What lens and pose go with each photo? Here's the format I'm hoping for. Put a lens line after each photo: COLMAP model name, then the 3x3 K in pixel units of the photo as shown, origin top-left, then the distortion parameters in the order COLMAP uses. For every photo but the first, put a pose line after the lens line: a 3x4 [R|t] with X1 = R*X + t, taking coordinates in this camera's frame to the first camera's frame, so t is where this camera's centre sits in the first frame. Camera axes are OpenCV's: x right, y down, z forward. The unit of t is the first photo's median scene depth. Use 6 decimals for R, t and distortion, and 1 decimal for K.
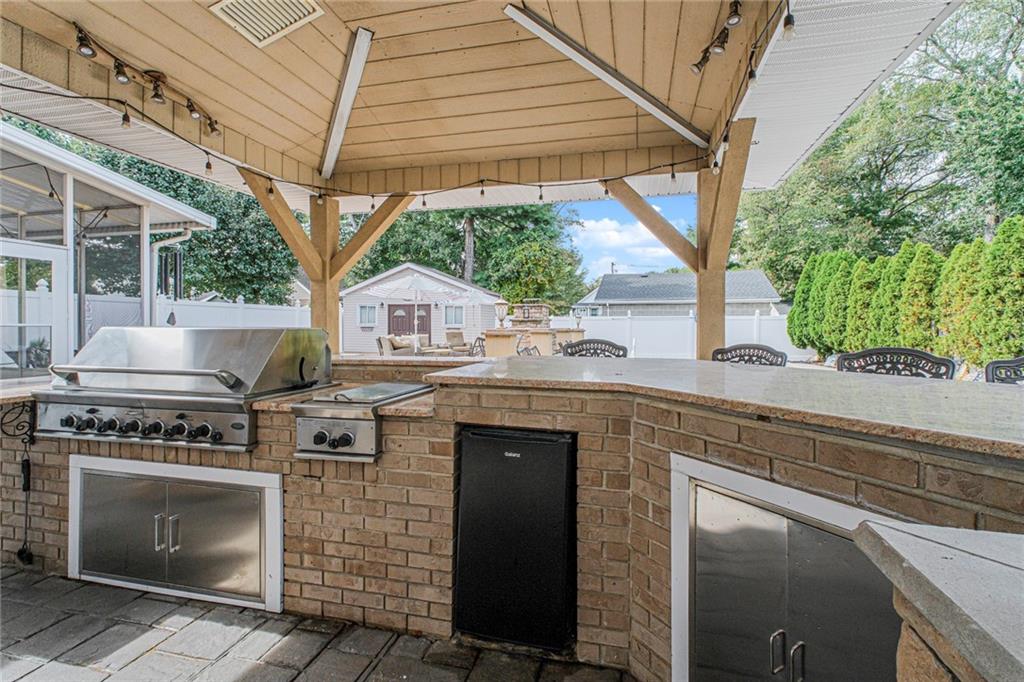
lens RADIAL K [[442.9, 0, 547.5], [0, 442.9, 324.1], [0, 0, 1]] dist [0.002346, 0.000198]
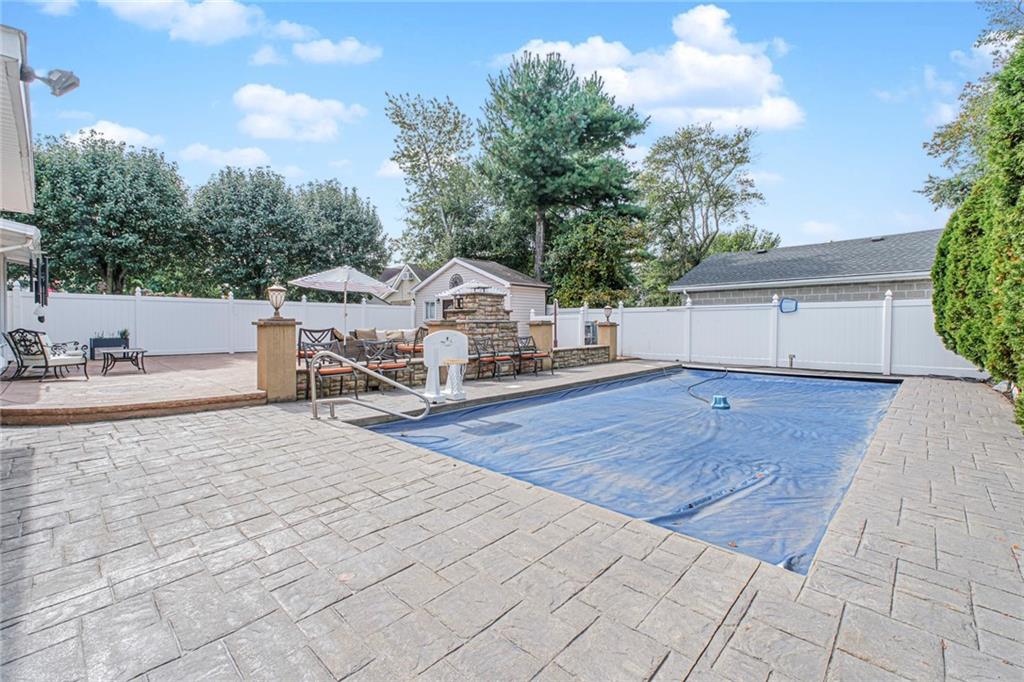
lens RADIAL K [[442.9, 0, 519.3], [0, 442.9, 339.0], [0, 0, 1]] dist [0.002346, 0.000198]
pose [[0.869157, 0.013296, -0.494357, 0.312549], [0.006187, 0.999268, 0.037753, 0.008840], [0.494497, -0.035872, 0.868439, 0.191253]]
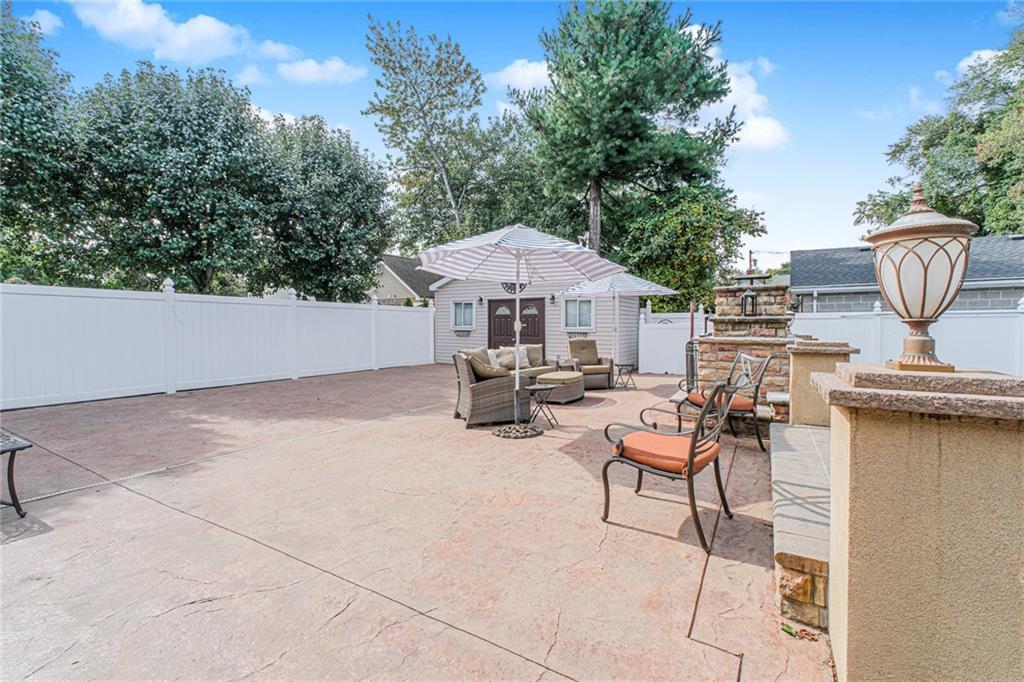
lens RADIAL K [[442.9, 0, 530.7], [0, 442.9, 340.2], [0, 0, 1]] dist [0.002346, 0.000198]
pose [[0.958800, 0.006338, -0.284013, -0.085010], [0.004113, 0.999337, 0.036185, -0.003737], [0.284054, -0.035862, 0.958137, 0.319557]]
